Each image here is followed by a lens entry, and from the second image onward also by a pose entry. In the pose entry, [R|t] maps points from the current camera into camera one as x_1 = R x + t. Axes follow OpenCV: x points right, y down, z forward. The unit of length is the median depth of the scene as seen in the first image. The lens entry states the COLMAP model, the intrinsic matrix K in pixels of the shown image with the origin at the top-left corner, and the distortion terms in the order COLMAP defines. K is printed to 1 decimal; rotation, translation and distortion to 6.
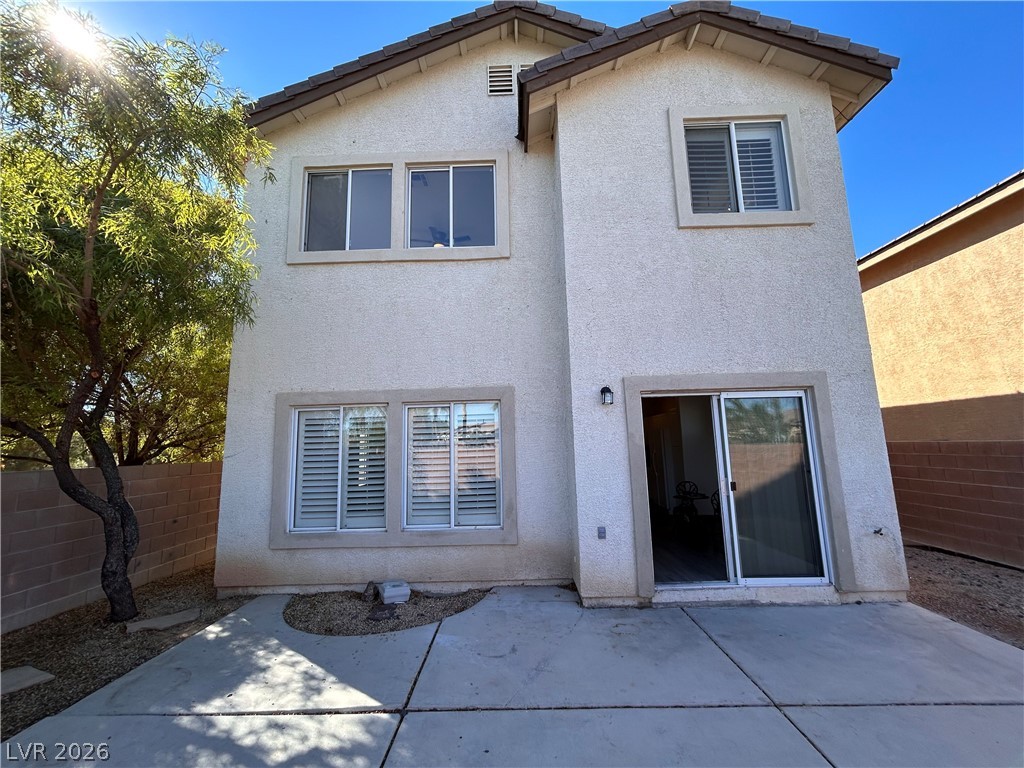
lens RADIAL K [[412.6, 0, 513.1], [0, 412.6, 383.2], [0, 0, 1]] dist [0.001020, 0.000192]
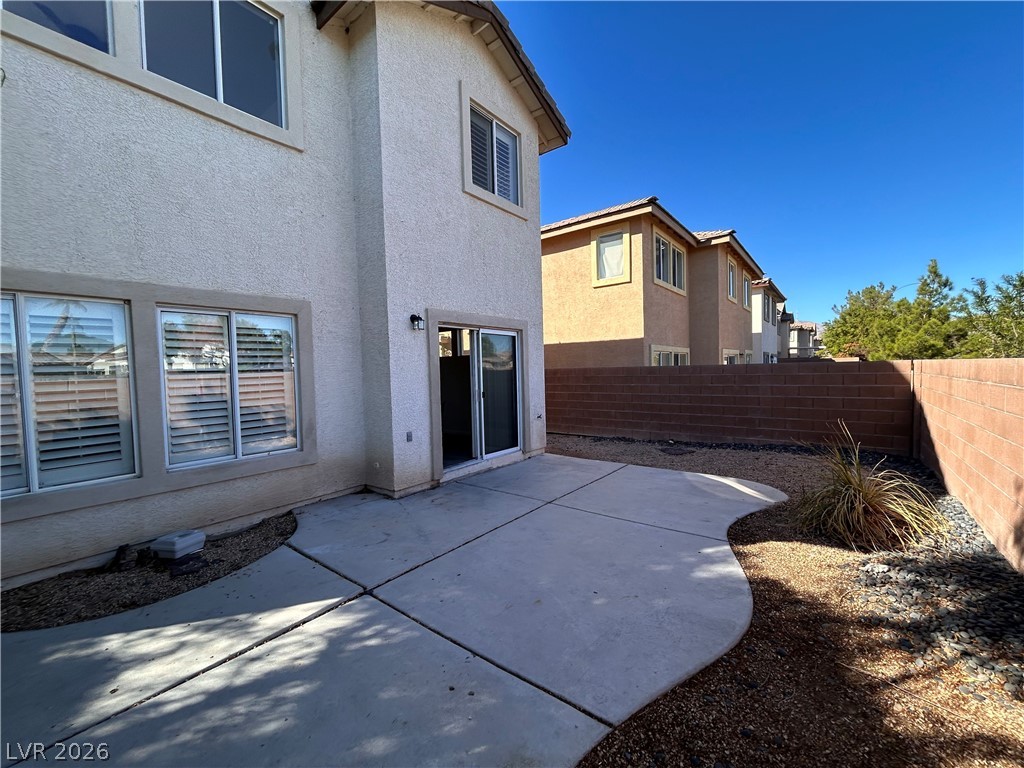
lens RADIAL K [[412.6, 0, 513.1], [0, 412.6, 383.2], [0, 0, 1]] dist [0.001020, 0.000192]
pose [[0.604959, -0.015999, 0.796096, -0.541447], [-0.107450, 0.989013, 0.101528, 0.053343], [-0.788973, -0.146961, 0.596594, 0.068932]]
